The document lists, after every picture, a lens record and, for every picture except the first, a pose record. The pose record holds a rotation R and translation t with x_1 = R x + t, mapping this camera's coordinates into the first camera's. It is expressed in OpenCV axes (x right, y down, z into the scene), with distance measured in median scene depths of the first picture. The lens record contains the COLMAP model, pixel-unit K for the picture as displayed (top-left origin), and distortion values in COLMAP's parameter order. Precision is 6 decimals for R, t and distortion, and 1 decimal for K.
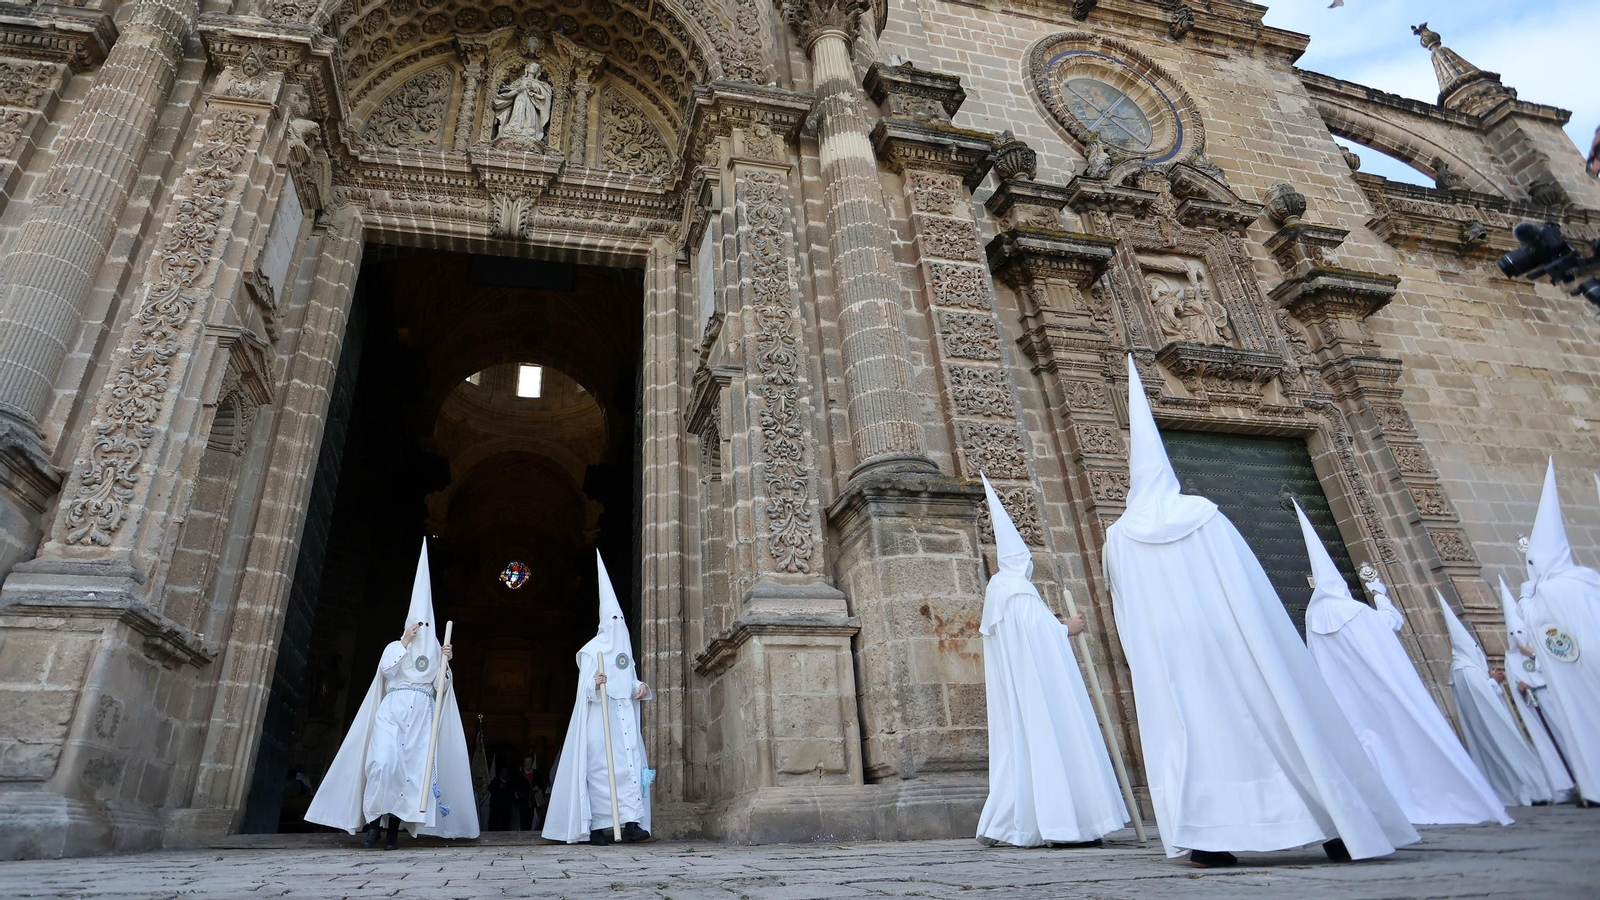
lens RADIAL K [[866.9, 0, 728.2], [0, 866.9, 353.0], [0, 0, 1]] dist [-0.087498, 0.039518]
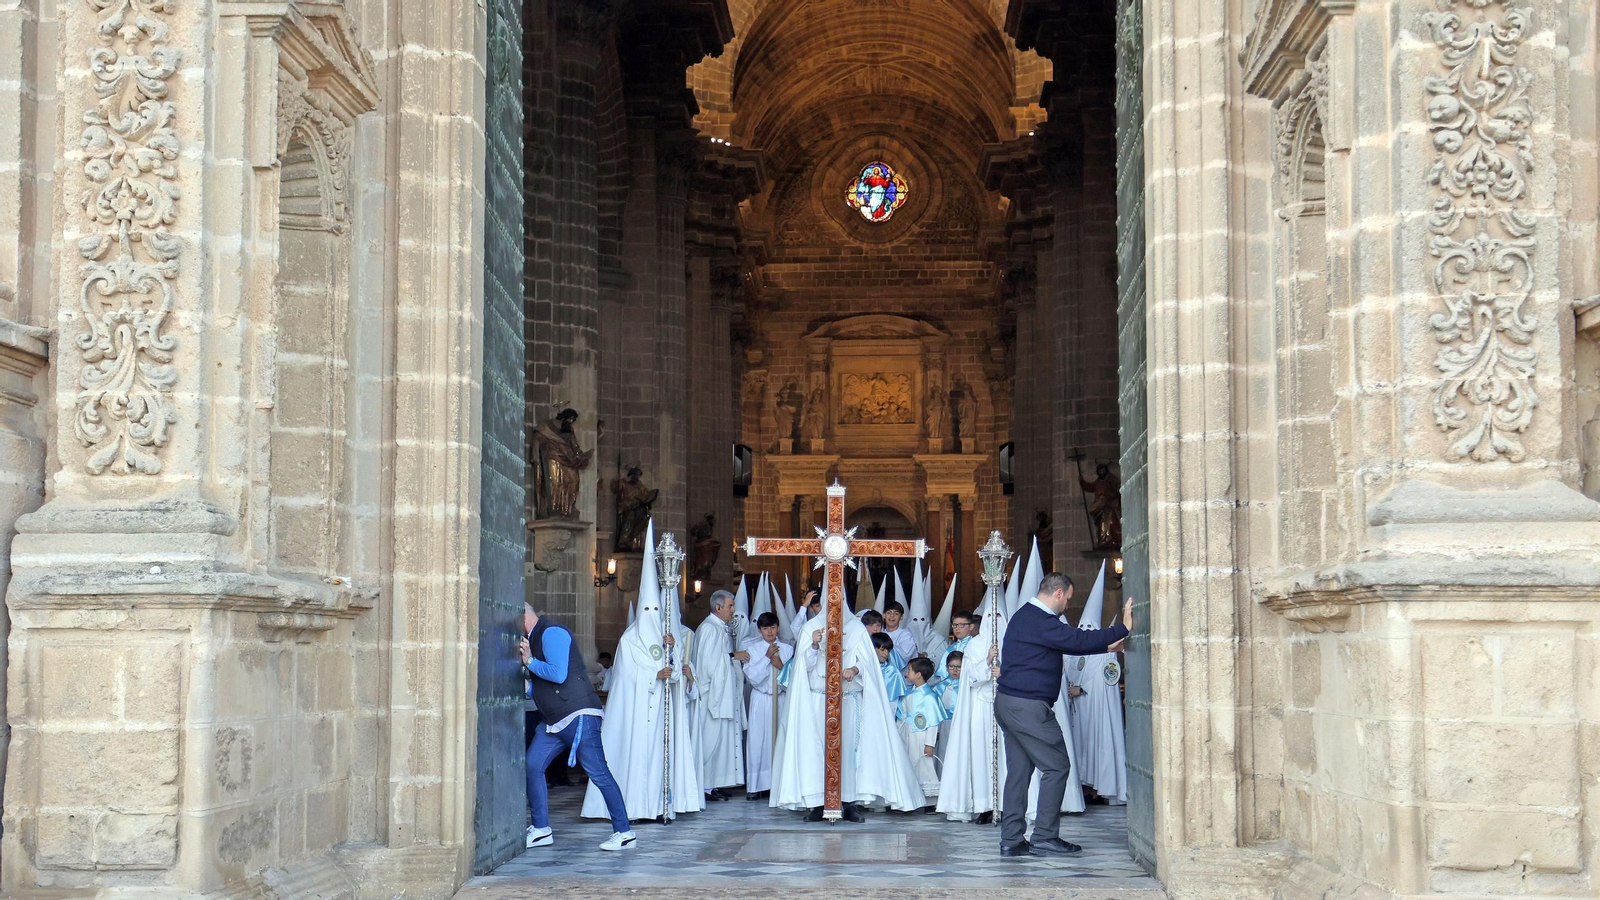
lens RADIAL K [[1786.1, 0, 796.9], [0, 1786.1, 571.6], [0, 0, 1]] dist [0.029699, 0.077295]
pose [[0.960387, 0.021071, -0.277874, -0.009382], [0.108102, 0.890885, 0.441177, -0.145132], [0.256849, -0.453739, 0.853317, 0.055815]]
